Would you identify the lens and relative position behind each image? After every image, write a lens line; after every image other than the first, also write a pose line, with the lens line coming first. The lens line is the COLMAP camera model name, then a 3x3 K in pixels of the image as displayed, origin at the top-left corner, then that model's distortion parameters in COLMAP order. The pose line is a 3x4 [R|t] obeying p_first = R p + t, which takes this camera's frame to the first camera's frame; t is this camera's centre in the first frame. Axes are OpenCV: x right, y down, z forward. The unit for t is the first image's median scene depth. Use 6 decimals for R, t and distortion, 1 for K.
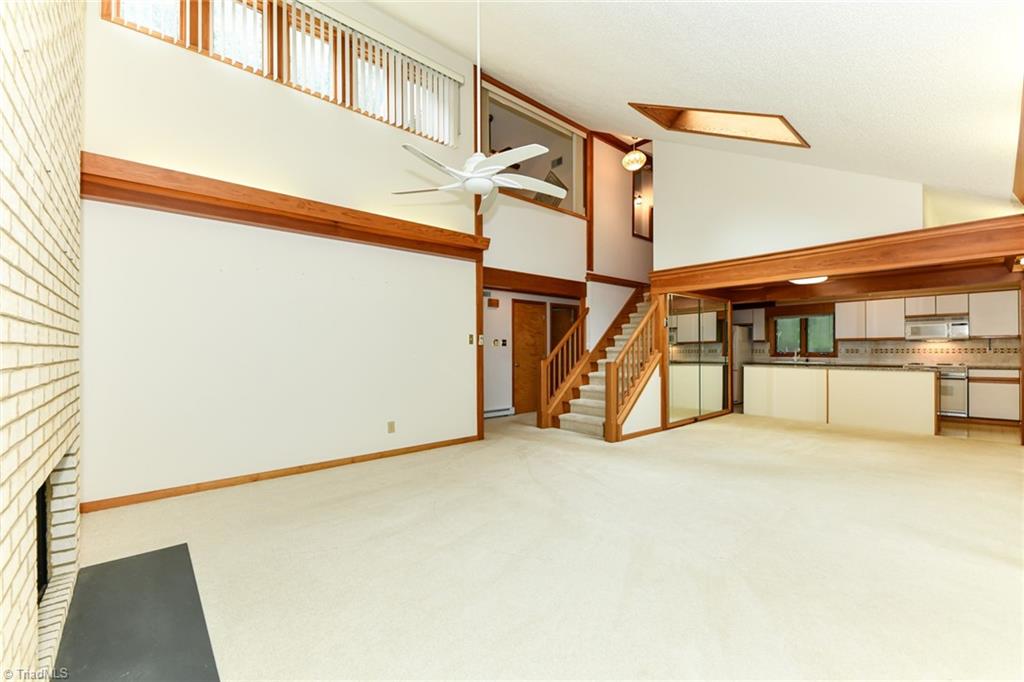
lens RADIAL K [[412.6, 0, 513.9], [0, 412.6, 347.2], [0, 0, 1]] dist [0.007207, -0.000440]
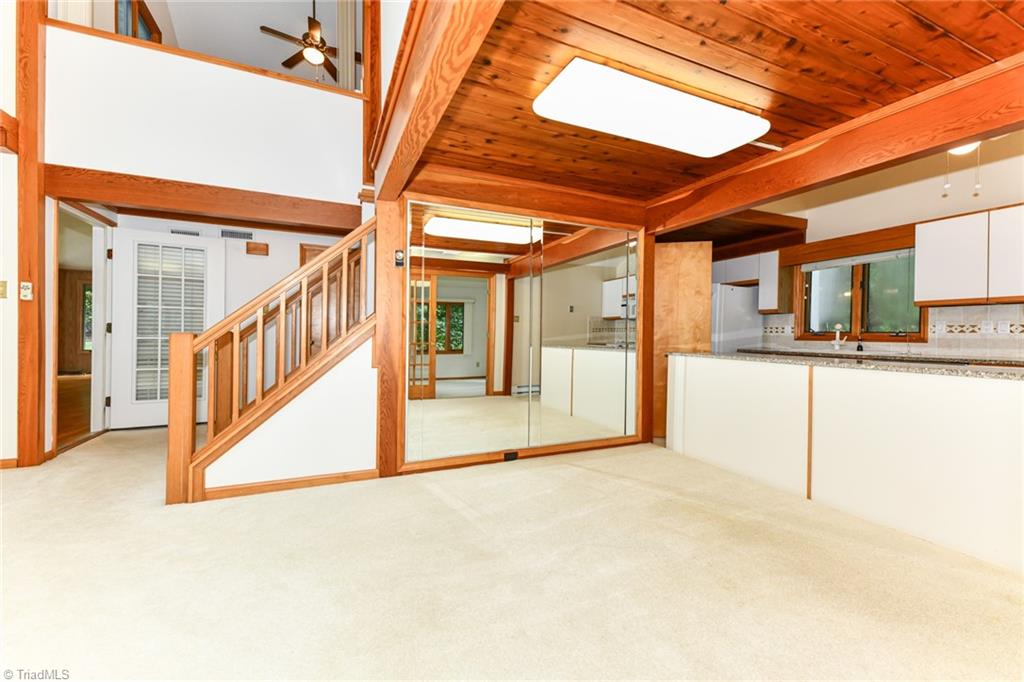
lens RADIAL K [[412.6, 0, 507.0], [0, 412.6, 332.2], [0, 0, 1]] dist [0.007207, -0.000440]
pose [[0.956278, 0.016480, -0.291994, 0.473930], [-0.014616, 0.999857, 0.008562, 0.015585], [0.292093, -0.003919, 0.956382, 0.419901]]
